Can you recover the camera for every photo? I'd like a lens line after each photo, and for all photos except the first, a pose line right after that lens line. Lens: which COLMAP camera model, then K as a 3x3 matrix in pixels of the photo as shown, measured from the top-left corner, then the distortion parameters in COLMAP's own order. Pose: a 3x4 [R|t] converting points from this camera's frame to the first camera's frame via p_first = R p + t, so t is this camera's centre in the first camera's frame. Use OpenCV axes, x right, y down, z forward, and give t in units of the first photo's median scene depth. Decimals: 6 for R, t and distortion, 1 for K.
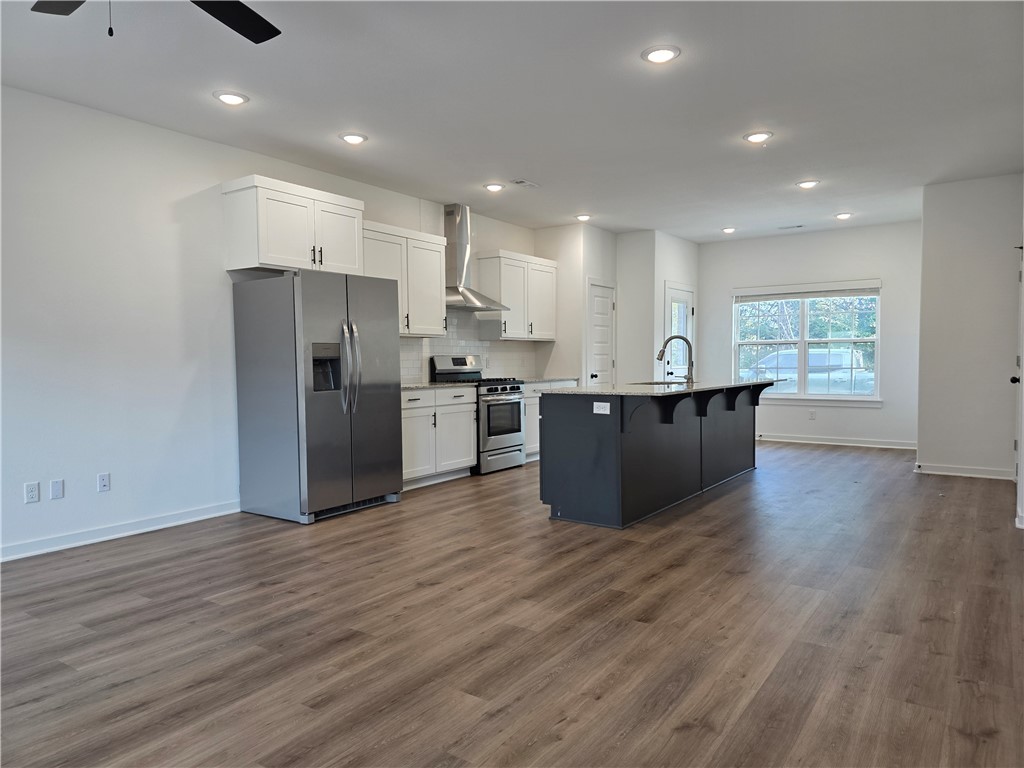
lens RADIAL K [[685.8, 0, 512.8], [0, 685.8, 394.6], [0, 0, 1]] dist [0.083862, -0.087722]
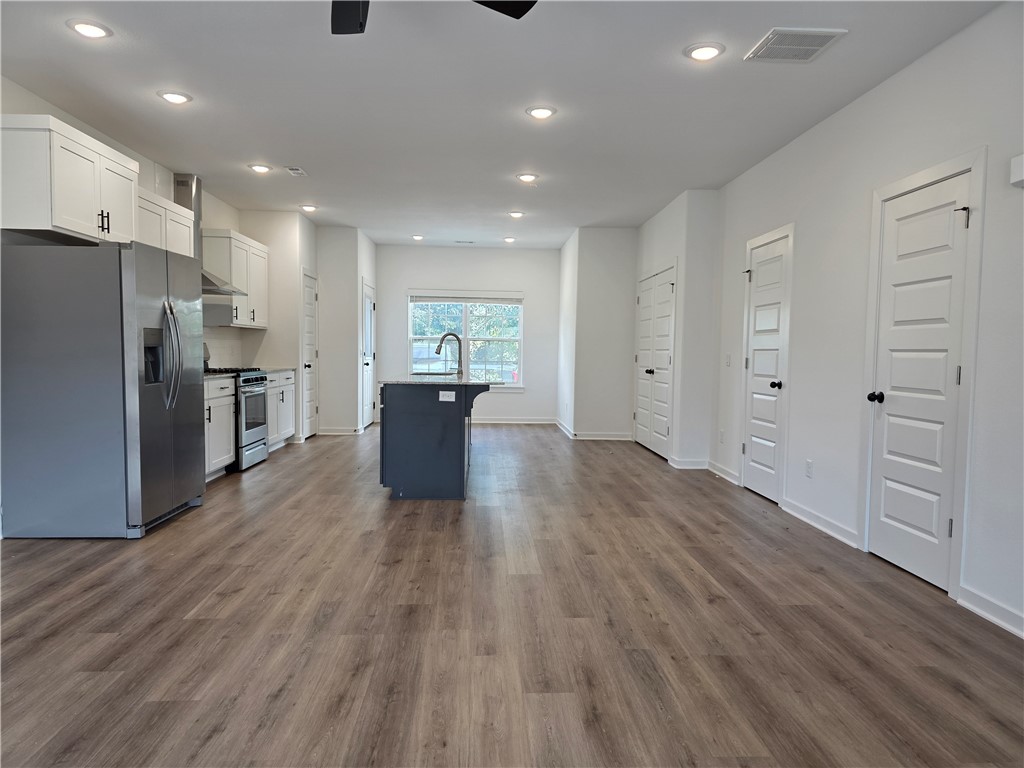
lens RADIAL K [[685.8, 0, 512.8], [0, 685.8, 394.6], [0, 0, 1]] dist [0.083862, -0.087722]
pose [[0.789579, -0.019622, 0.613335, -0.482977], [0.009641, 0.999762, 0.019573, -0.004363], [-0.613573, -0.009541, 0.789581, 0.032607]]
